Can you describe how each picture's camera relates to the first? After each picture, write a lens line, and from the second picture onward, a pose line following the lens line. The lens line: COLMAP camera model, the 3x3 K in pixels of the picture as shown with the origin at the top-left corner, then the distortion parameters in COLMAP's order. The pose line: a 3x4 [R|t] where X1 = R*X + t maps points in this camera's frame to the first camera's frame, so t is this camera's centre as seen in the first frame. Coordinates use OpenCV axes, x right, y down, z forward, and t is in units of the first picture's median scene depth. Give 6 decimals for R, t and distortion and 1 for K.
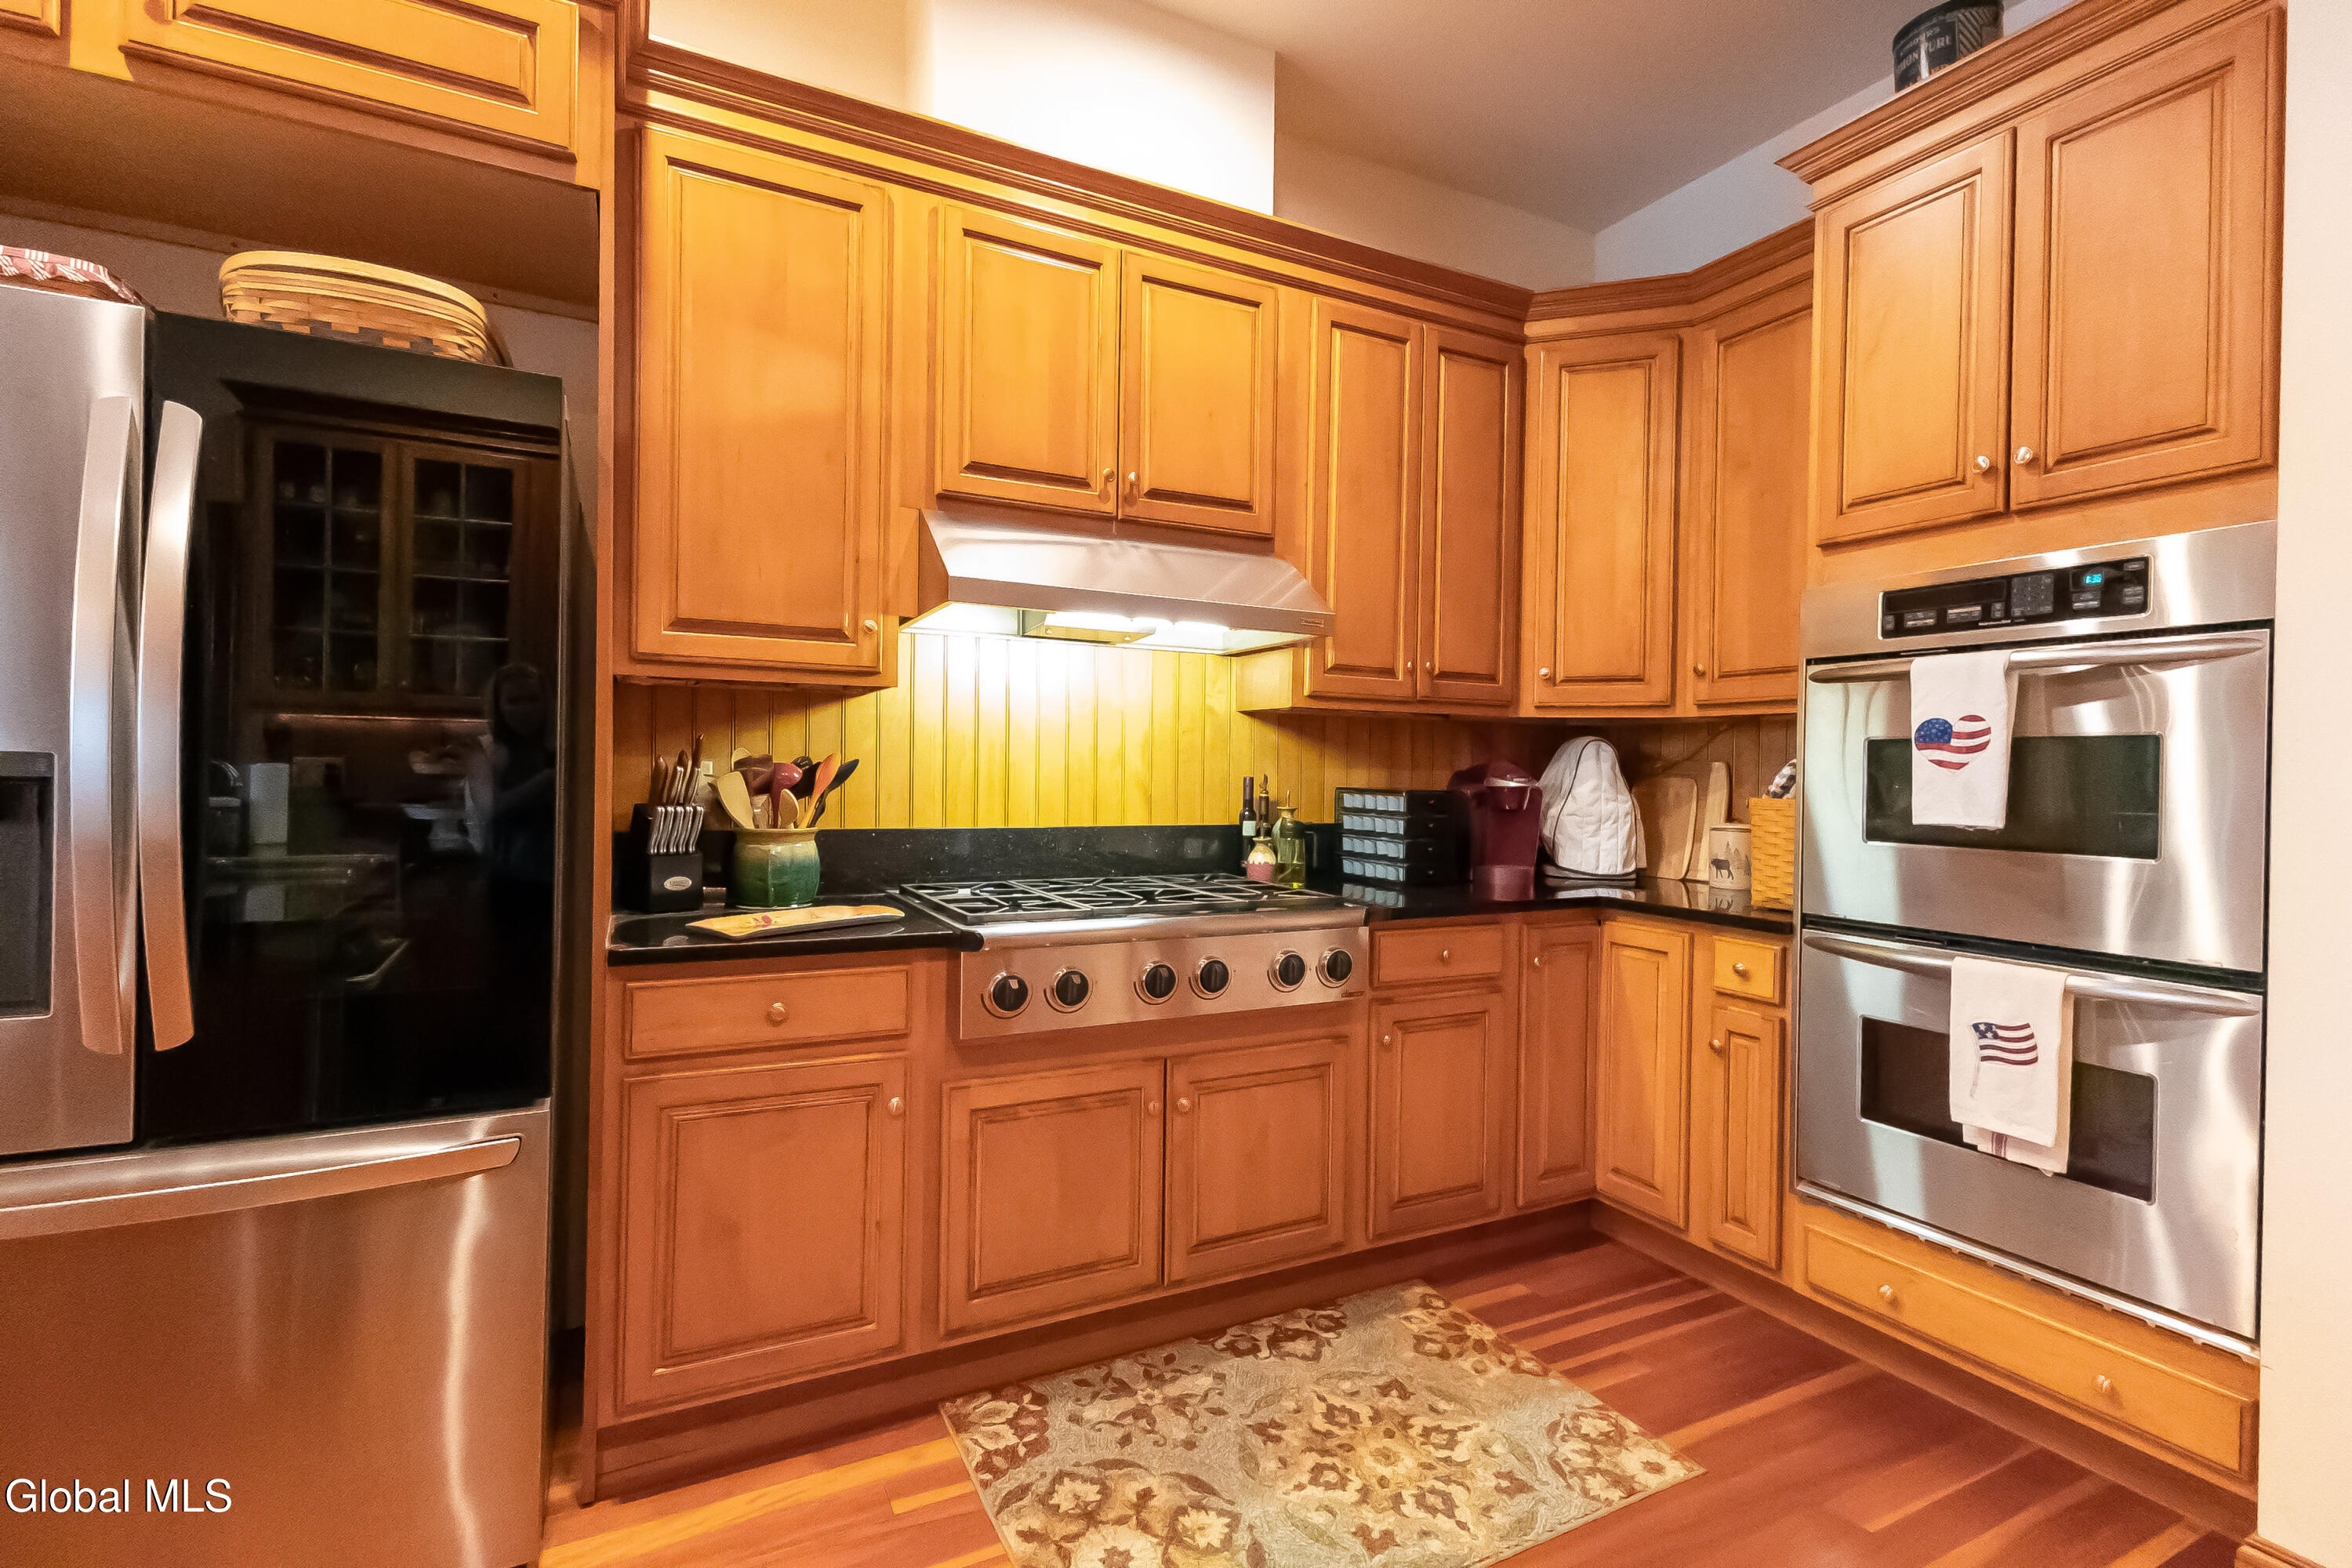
lens RADIAL K [[1084.1, 0, 1175.4], [0, 1084.1, 771.4], [0, 0, 1]] dist [0.026975, -0.005743]
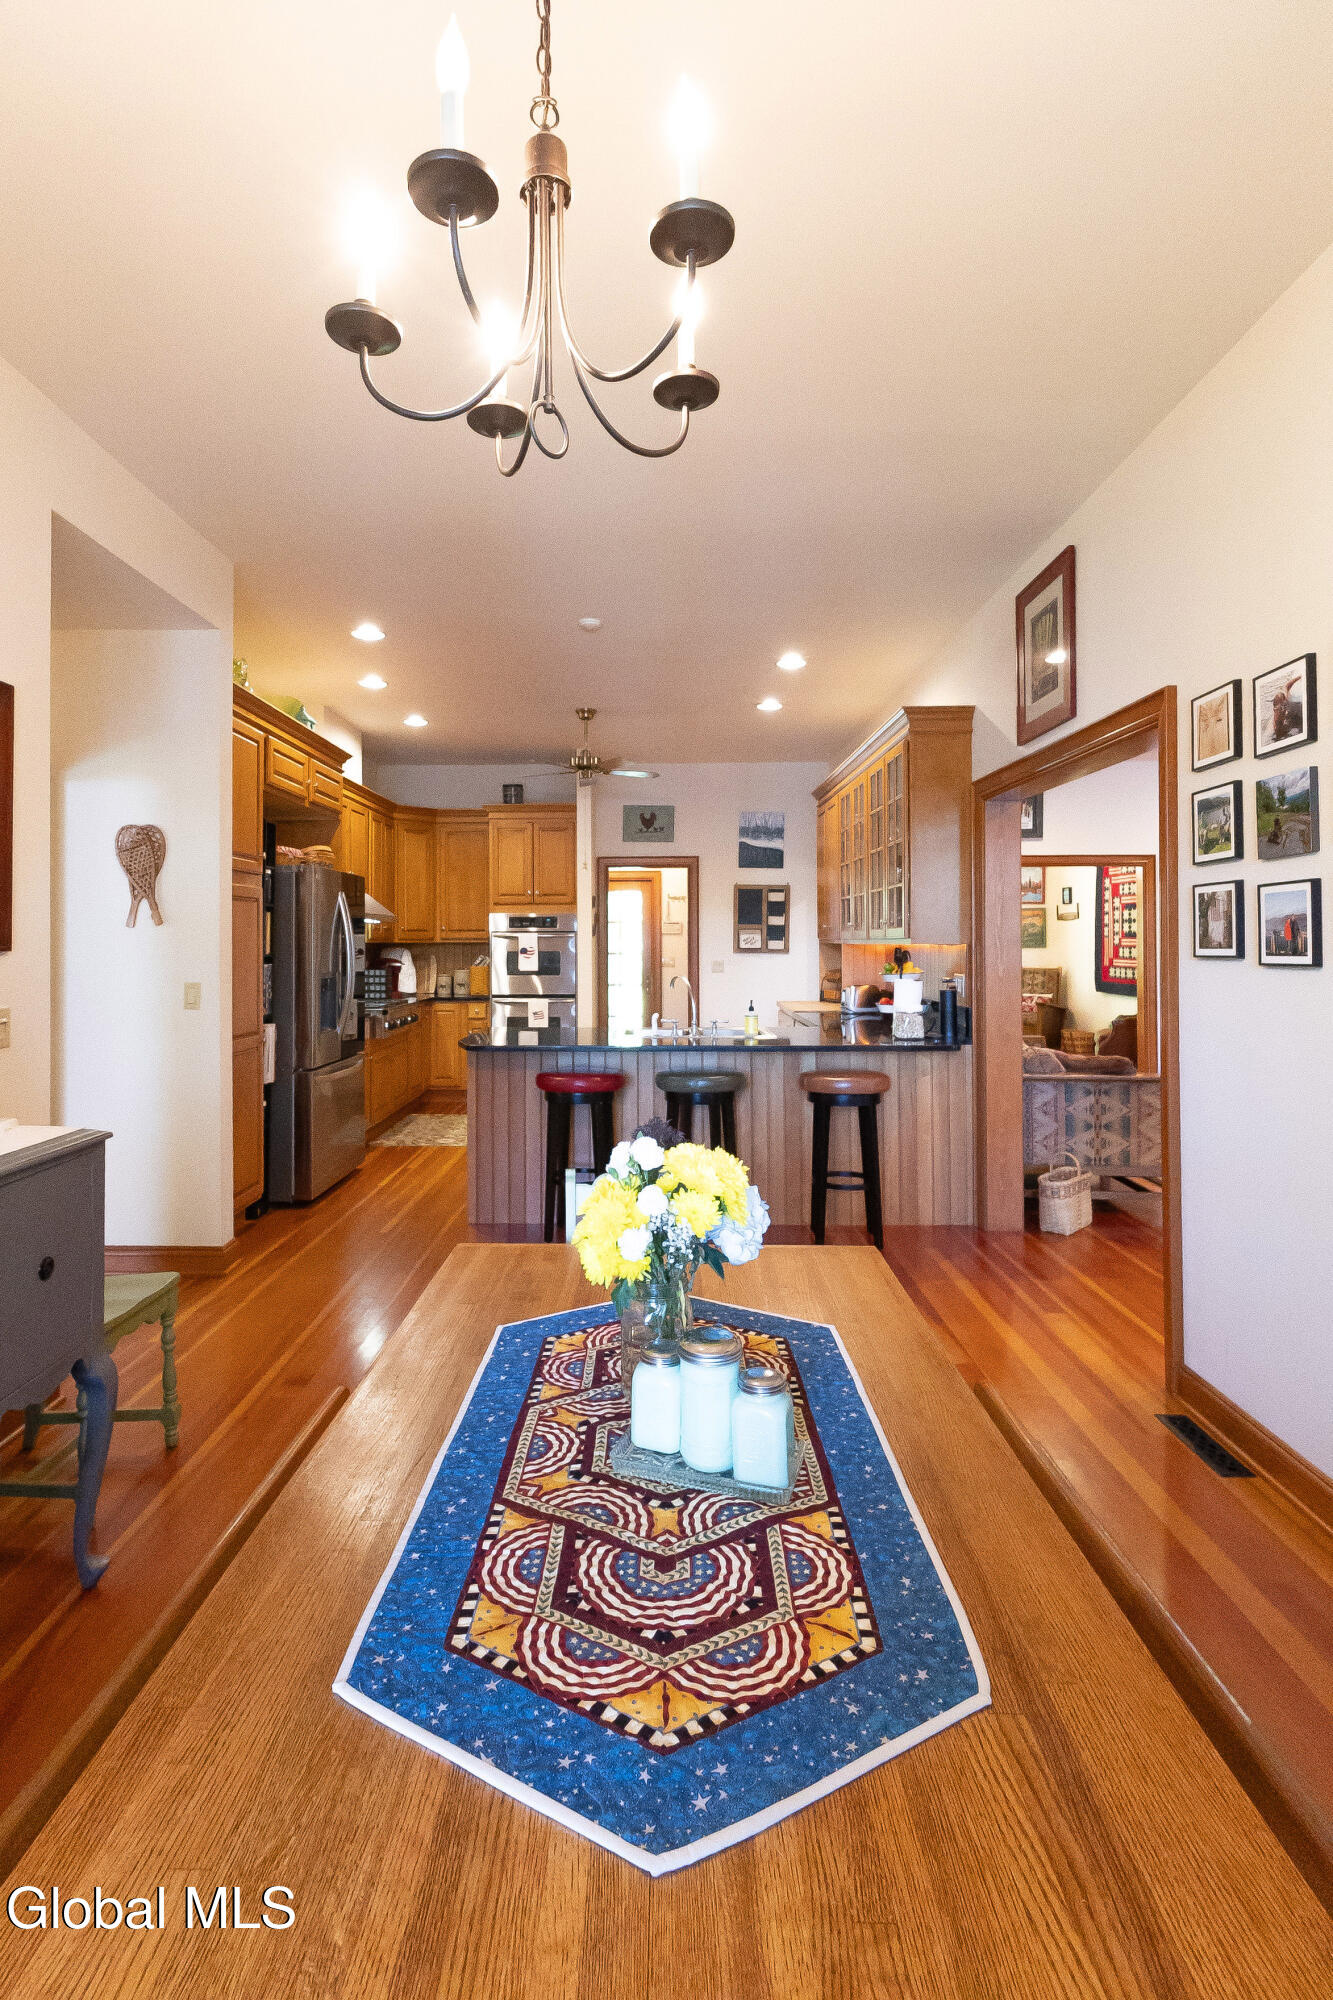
lens RADIAL K [[968.0, 0, 633.2], [0, 968.0, 942.8], [0, 0, 1]] dist [0.001050, 0.000088]
pose [[0.458175, -0.008684, 0.888819, -2.771406], [0.012286, 0.999919, 0.003436, -0.077226], [-0.888777, 0.009346, 0.458245, -1.292422]]
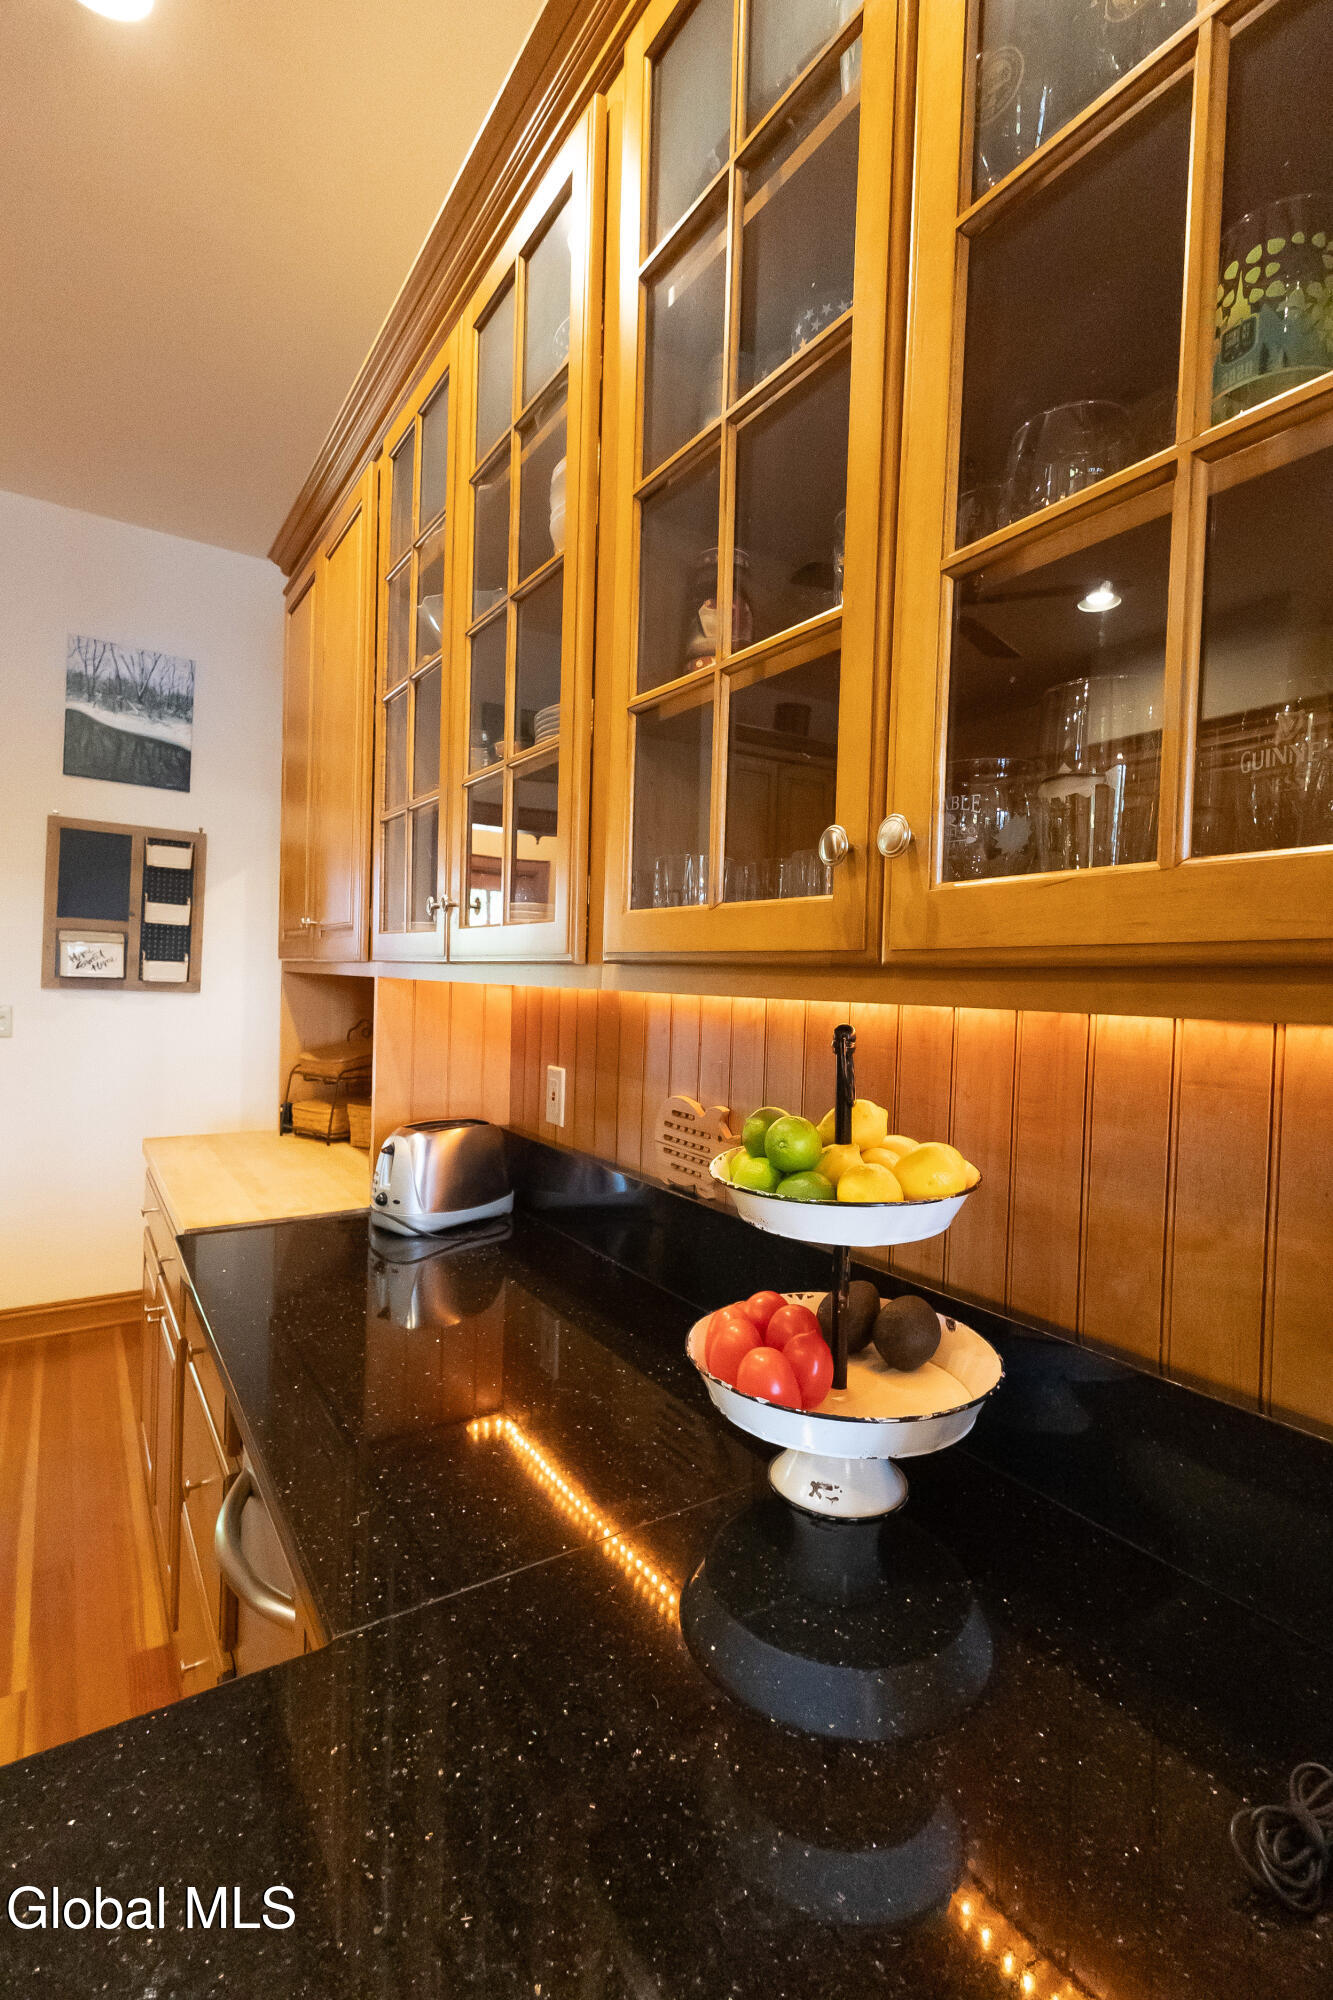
lens RADIAL K [[921.9, 0, 671.1], [0, 921.9, 993.4], [0, 0, 1]] dist [0.026975, -0.005743]
pose [[-0.129916, -0.026682, 0.991166, -0.400637], [-0.023726, 0.999435, 0.023795, -0.067450], [-0.991241, -0.020425, -0.130475, -0.565249]]
